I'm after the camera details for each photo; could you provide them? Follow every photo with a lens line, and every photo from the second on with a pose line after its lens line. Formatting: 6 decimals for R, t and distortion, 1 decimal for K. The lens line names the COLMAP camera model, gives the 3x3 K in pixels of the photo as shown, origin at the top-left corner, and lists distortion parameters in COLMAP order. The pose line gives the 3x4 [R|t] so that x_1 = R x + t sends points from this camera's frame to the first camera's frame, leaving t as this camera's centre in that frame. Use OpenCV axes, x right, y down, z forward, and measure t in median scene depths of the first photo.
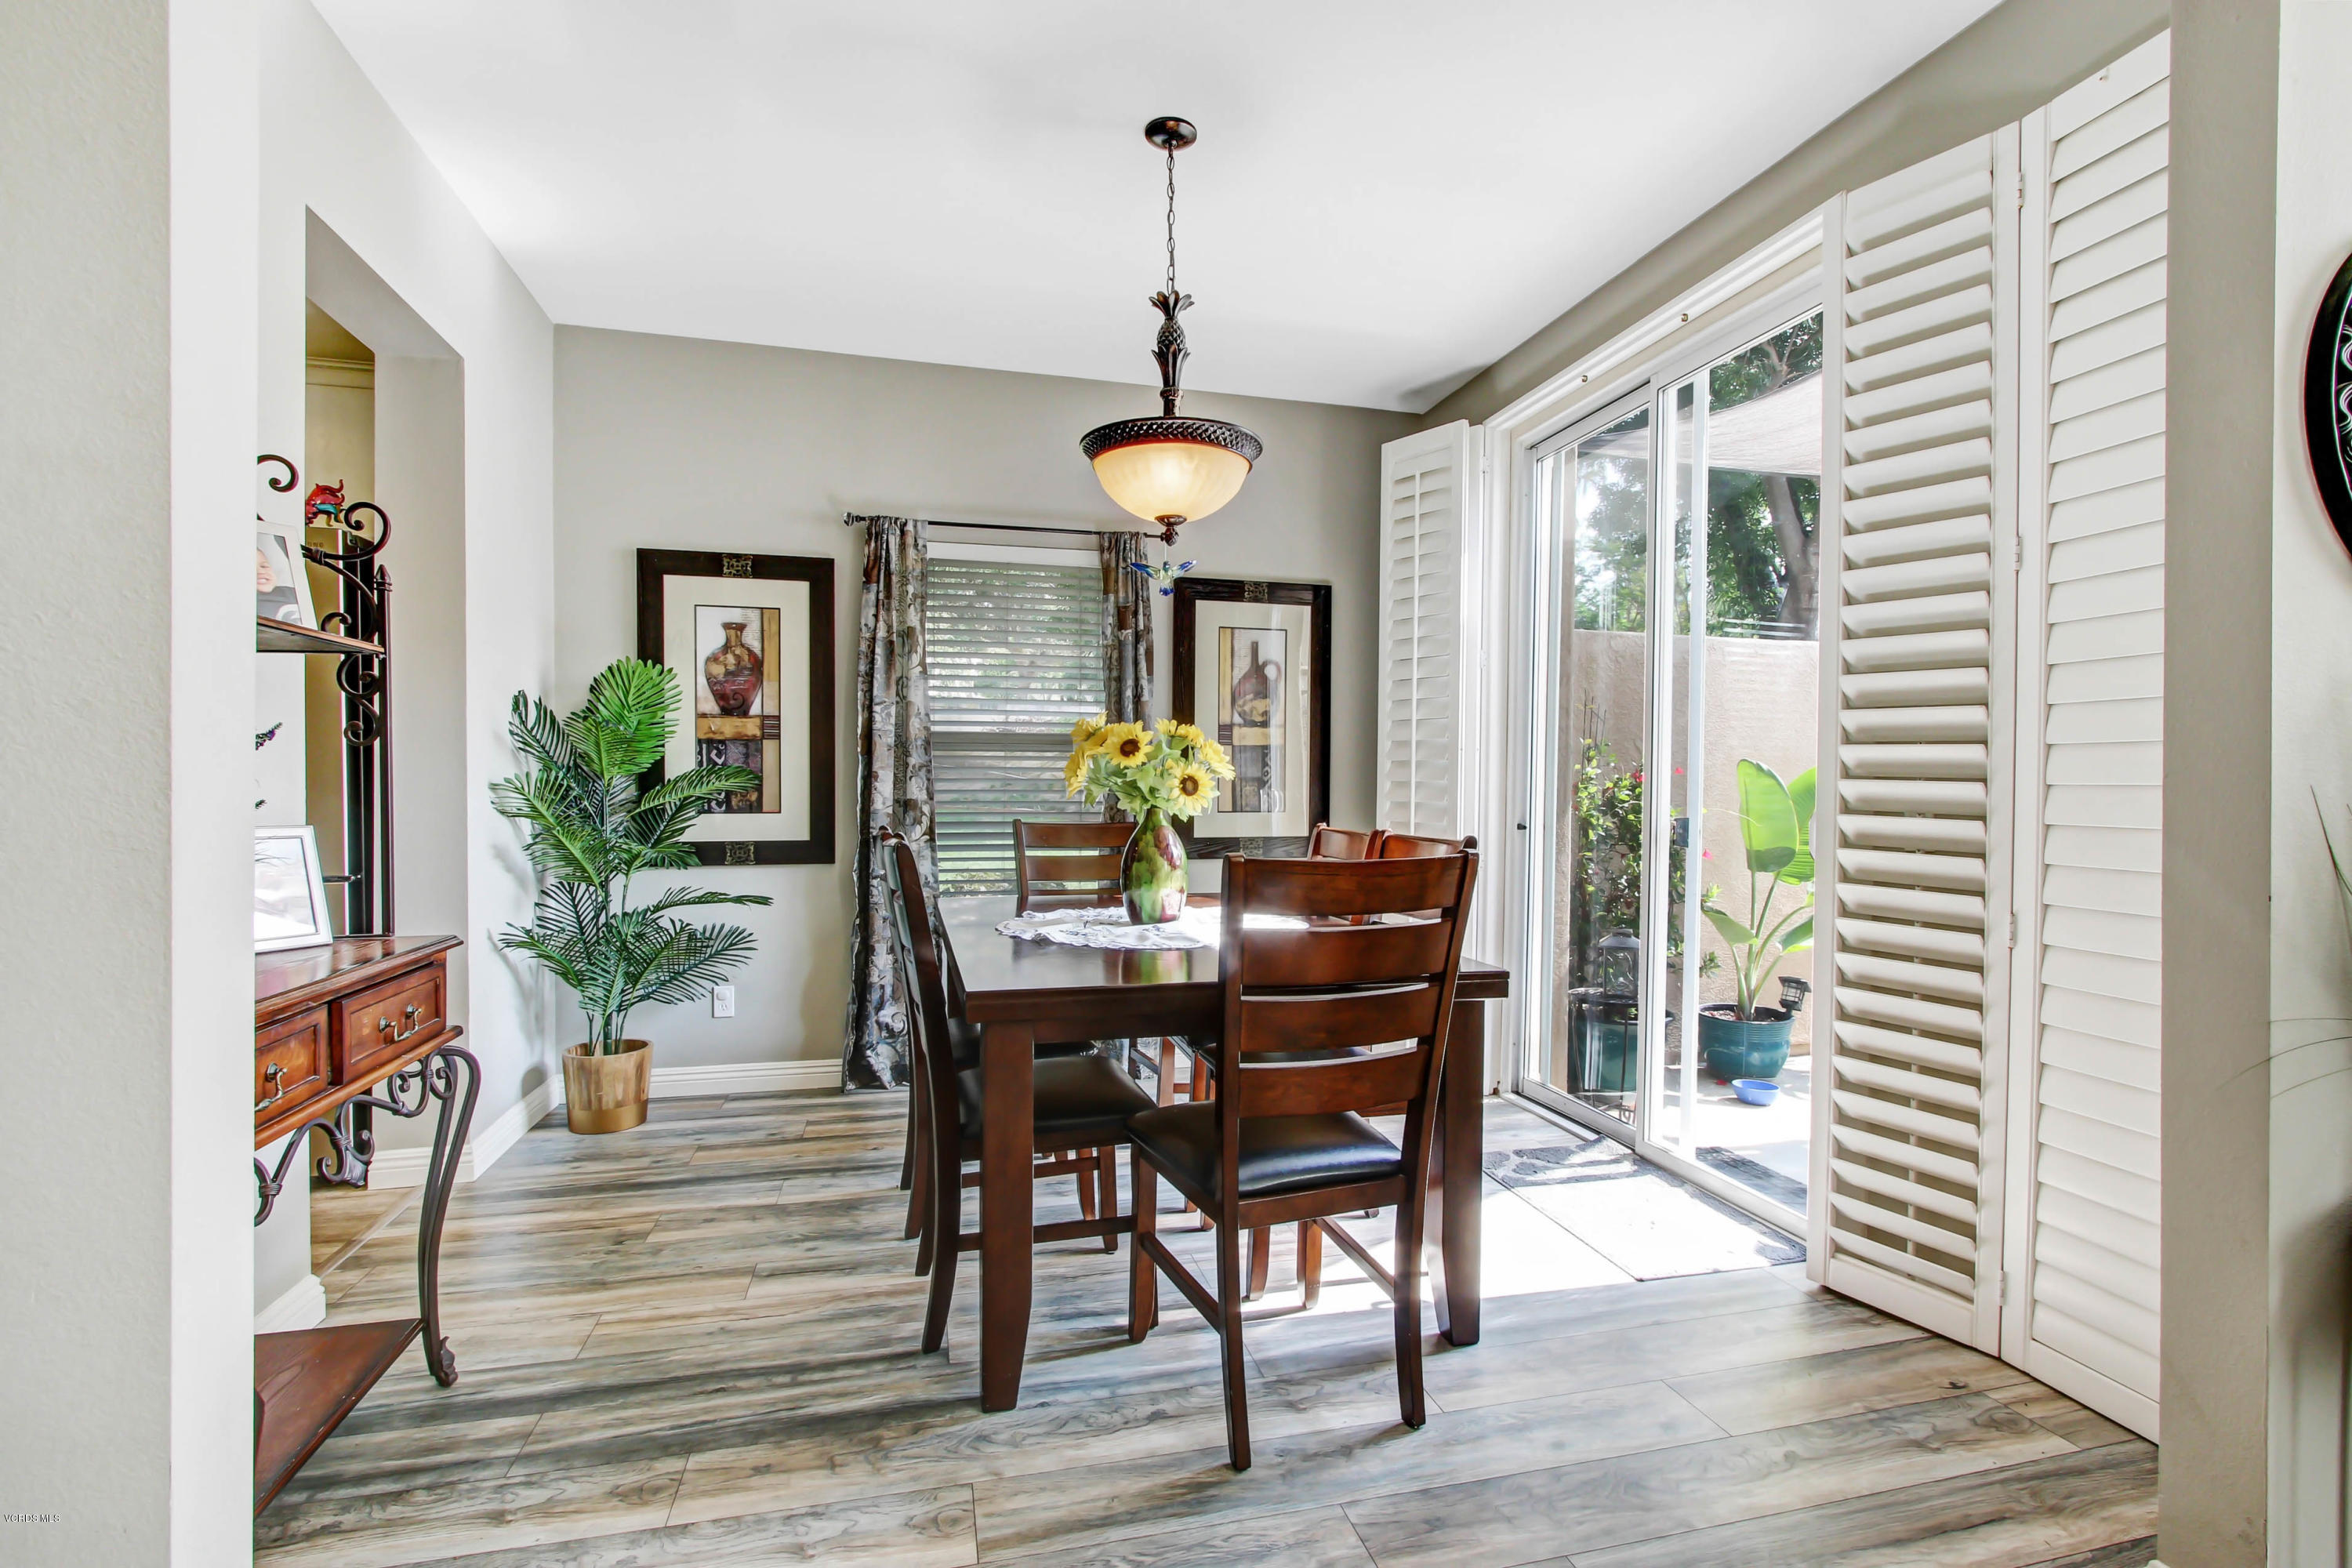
lens RADIAL K [[1072.5, 0, 1173.7], [0, 1072.5, 801.3], [0, 0, 1]] dist [-0.036829, 0.012555]
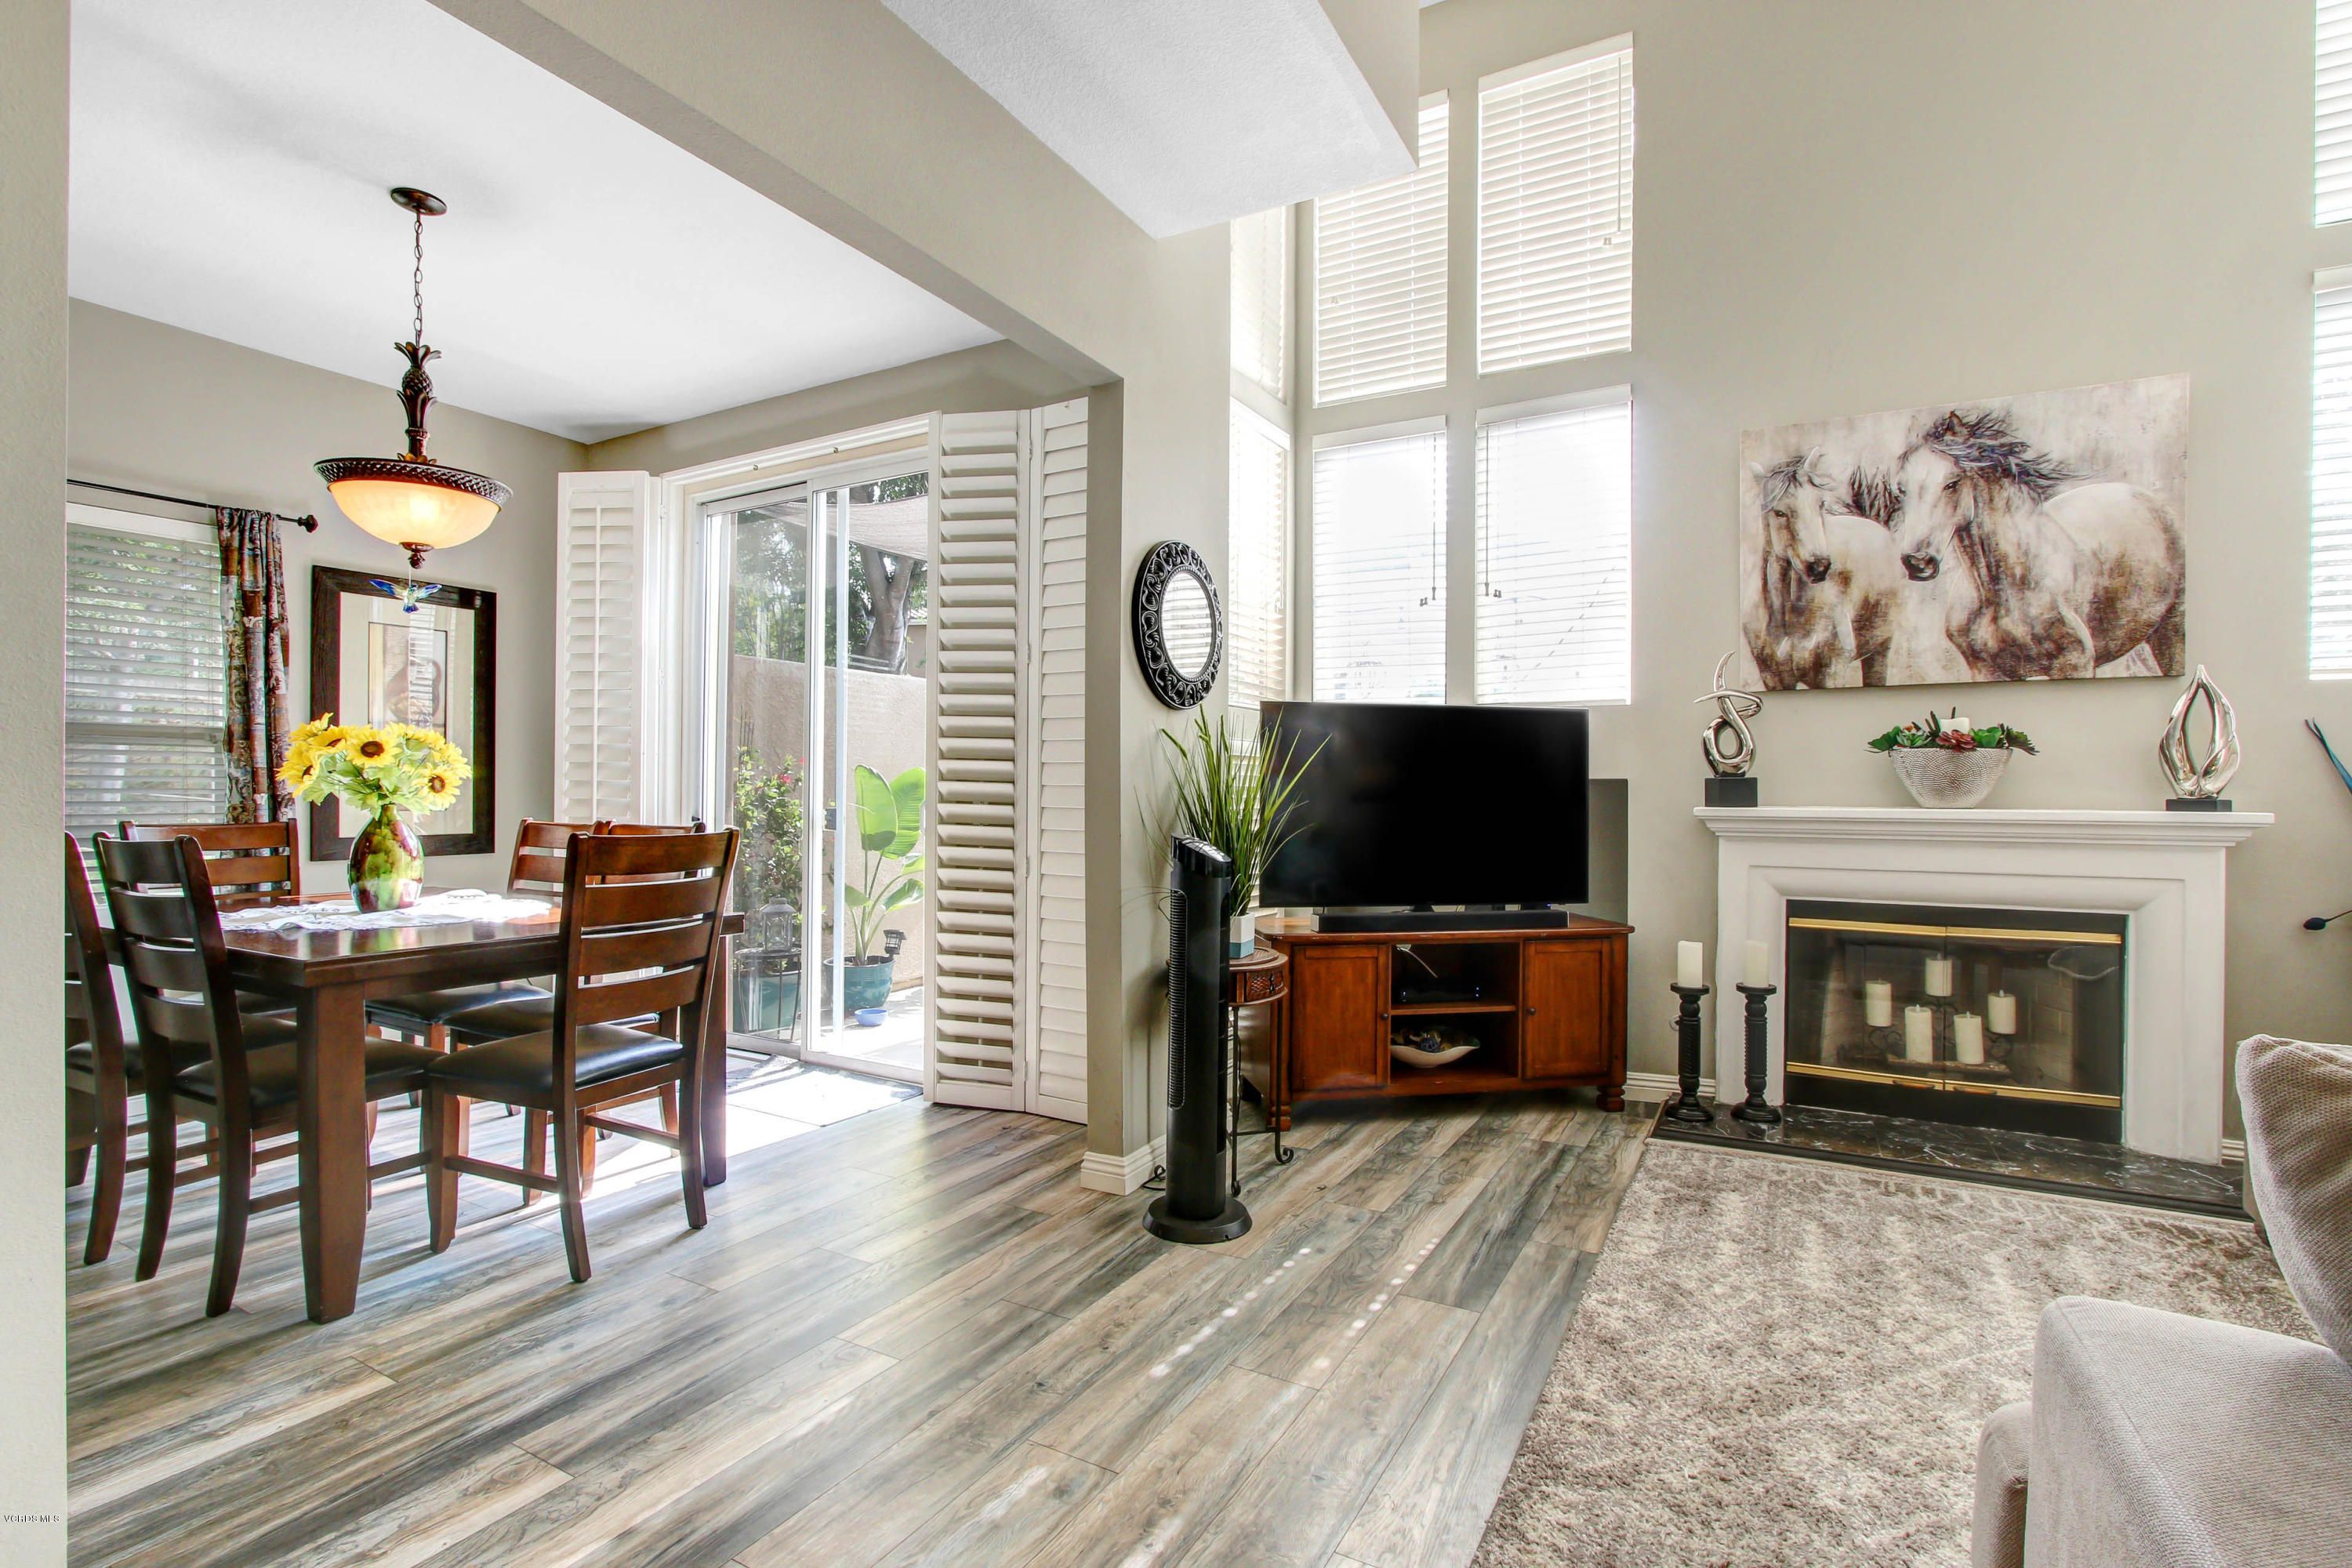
lens RADIAL K [[1110.9, 0, 1176.0], [0, 1110.9, 784.0], [0, 0, 1]] dist [-0.000466, 0.084759]
pose [[0.691517, 0.002404, 0.722357, -0.263669], [0.008927, 0.999890, -0.011873, 0.005241], [-0.722305, 0.014659, 0.691419, -0.329106]]
